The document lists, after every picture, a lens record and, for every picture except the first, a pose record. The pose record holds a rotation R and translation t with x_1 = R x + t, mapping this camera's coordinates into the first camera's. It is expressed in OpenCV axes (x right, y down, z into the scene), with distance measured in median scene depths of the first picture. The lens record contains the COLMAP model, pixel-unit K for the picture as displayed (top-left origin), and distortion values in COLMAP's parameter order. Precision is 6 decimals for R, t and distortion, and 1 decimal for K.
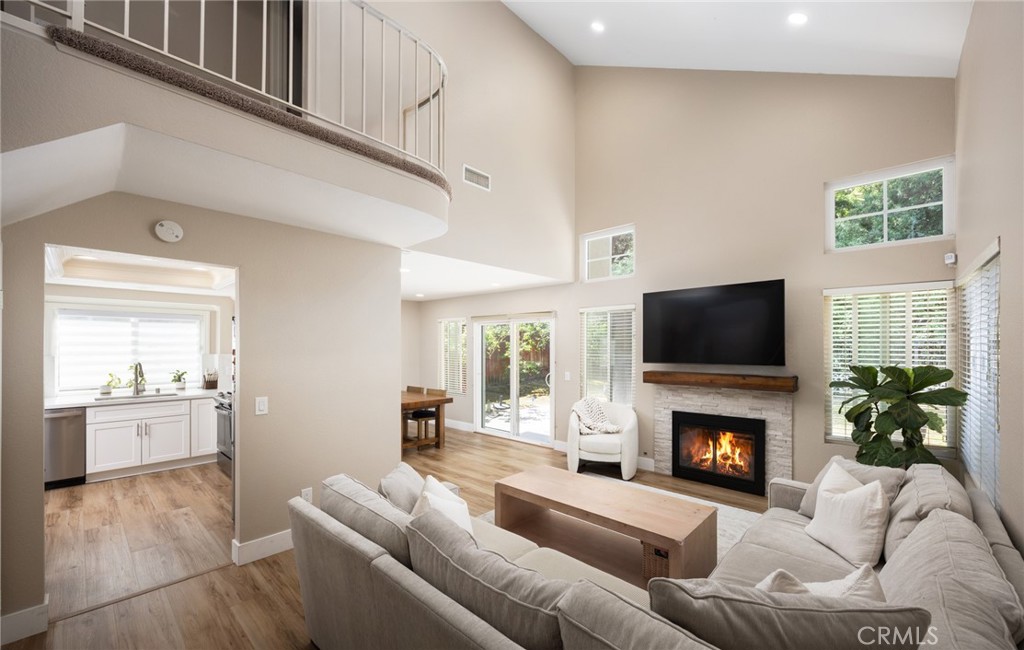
lens RADIAL K [[405.9, 0, 520.2], [0, 405.9, 344.9], [0, 0, 1]] dist [-0.002019, -0.000337]
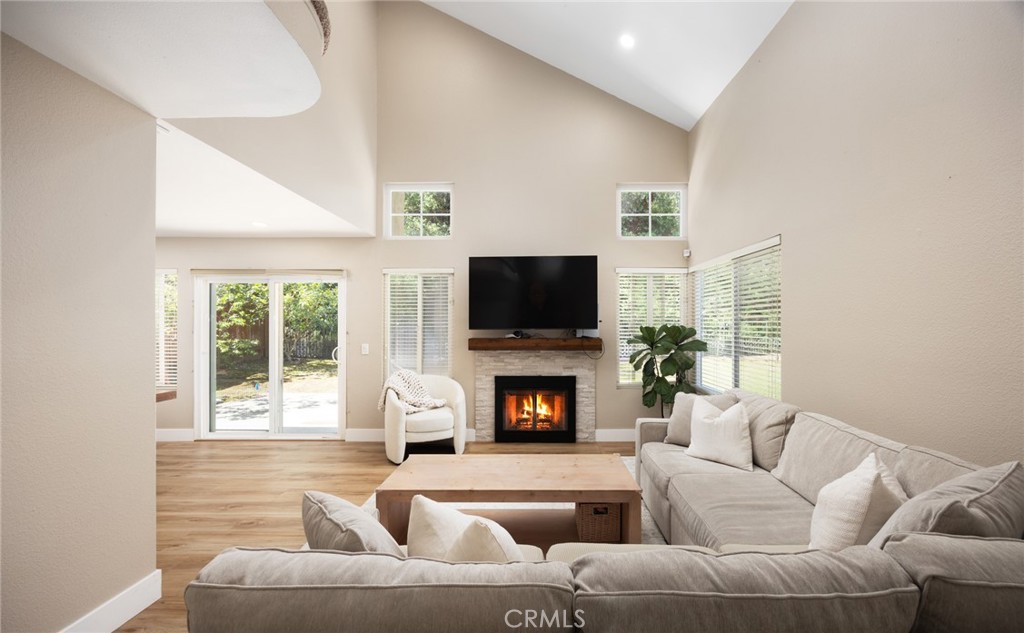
lens RADIAL K [[397.1, 0, 513.8], [0, 397.1, 326.7], [0, 0, 1]] dist [0.000728, 0.000048]
pose [[0.740245, 0.001727, 0.672335, -0.249354], [-0.002282, 0.999997, -0.000056, 0.037163], [-0.672333, -0.001493, 0.740247, 0.234352]]
